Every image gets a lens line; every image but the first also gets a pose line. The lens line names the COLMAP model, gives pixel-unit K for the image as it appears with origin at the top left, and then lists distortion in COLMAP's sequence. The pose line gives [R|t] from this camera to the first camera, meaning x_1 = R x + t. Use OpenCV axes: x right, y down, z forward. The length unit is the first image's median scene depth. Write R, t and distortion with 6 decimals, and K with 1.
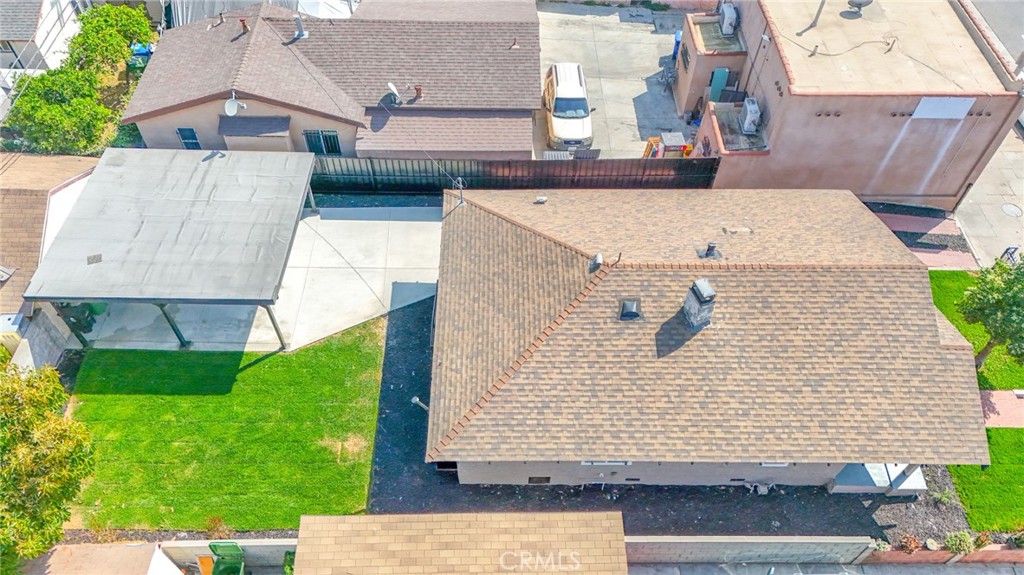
lens RADIAL K [[748.7, 0, 510.8], [0, 748.7, 287.5], [0, 0, 1]] dist [0.085798, -0.074597]
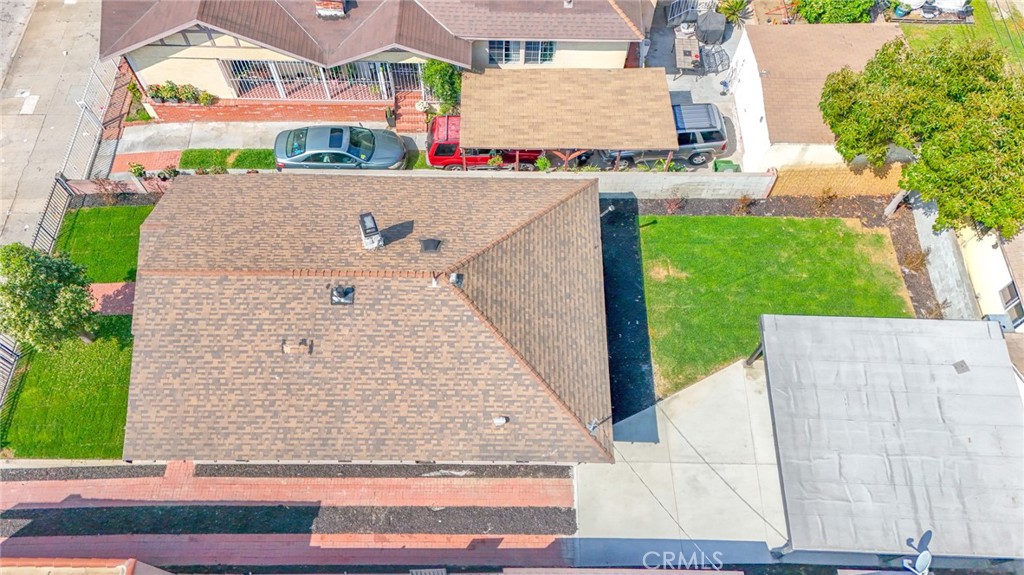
lens RADIAL K [[748.7, 0, 510.8], [0, 748.7, 287.5], [0, 0, 1]] dist [0.085798, -0.074597]
pose [[-0.999562, -0.027324, -0.011340, 0.043305], [0.000228, -0.390427, 0.920634, -0.874099], [-0.029583, 0.920228, 0.390262, 0.526667]]
